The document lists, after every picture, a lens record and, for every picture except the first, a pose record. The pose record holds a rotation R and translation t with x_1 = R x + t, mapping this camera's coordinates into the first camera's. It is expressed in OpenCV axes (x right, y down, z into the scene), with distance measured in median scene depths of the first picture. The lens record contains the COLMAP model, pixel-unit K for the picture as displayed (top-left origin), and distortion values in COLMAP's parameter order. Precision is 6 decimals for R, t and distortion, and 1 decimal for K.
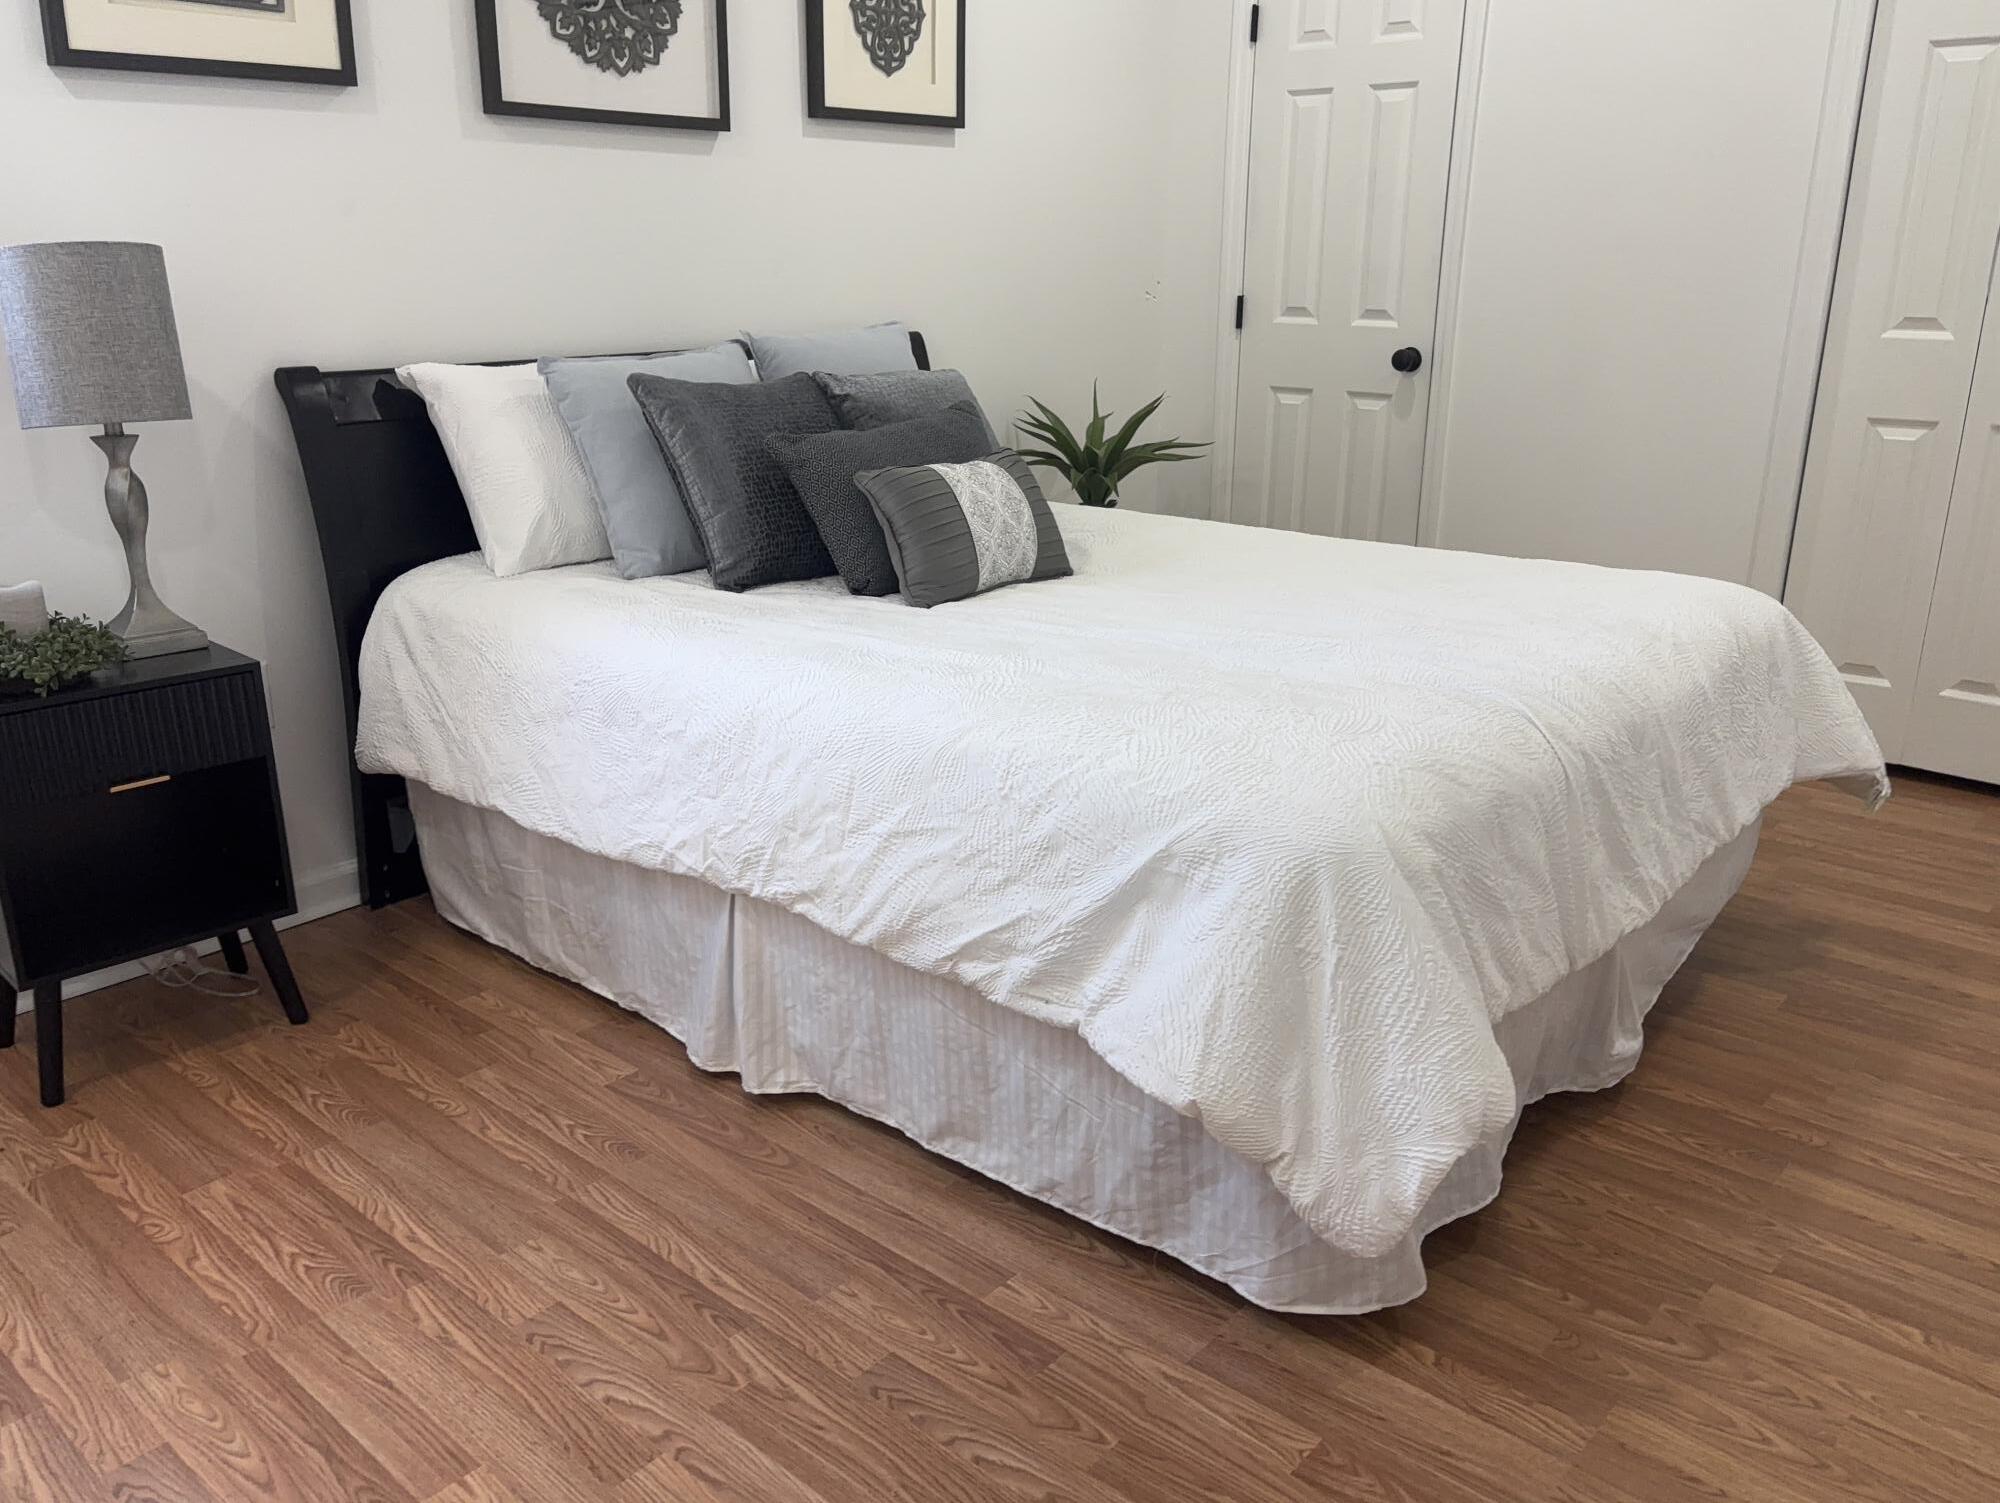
lens RADIAL K [[1586.5, 0, 1000.0], [0, 1586.5, 751.5], [0, 0, 1]] dist [0.053013, -0.058370]
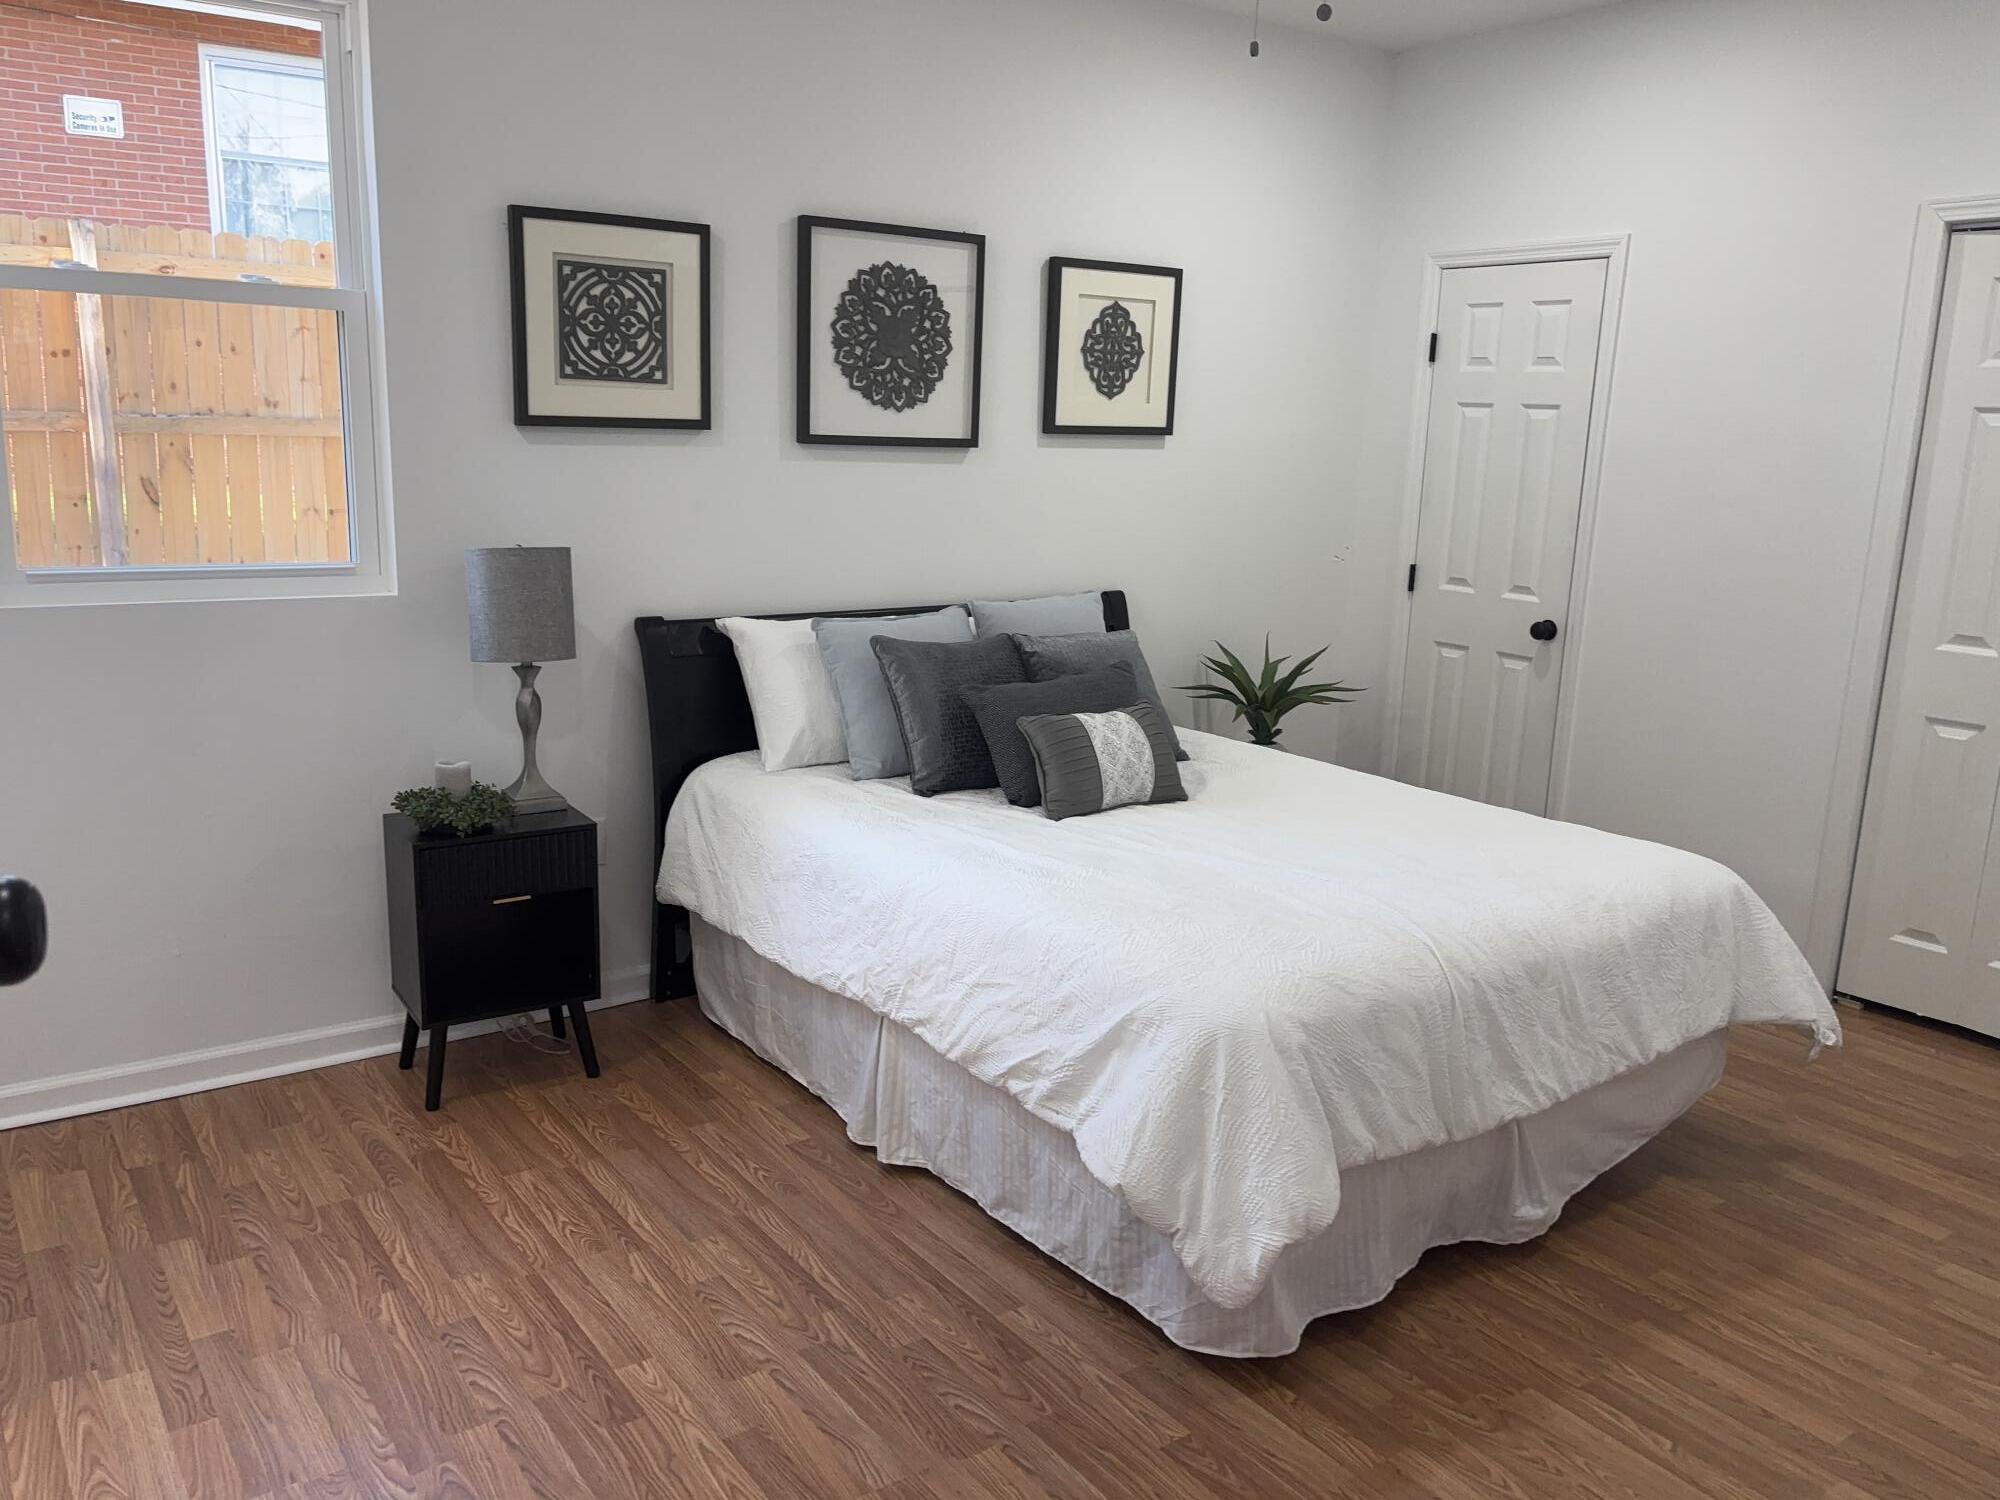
lens RADIAL K [[1586.5, 0, 1000.0], [0, 1586.5, 750.0], [0, 0, 1]] dist [0.053013, -0.058370]
pose [[0.974975, 0.075650, -0.209048, 0.213044], [-0.095750, 0.991530, -0.087750, -0.031746], [0.200639, 0.105570, 0.973960, -0.383018]]
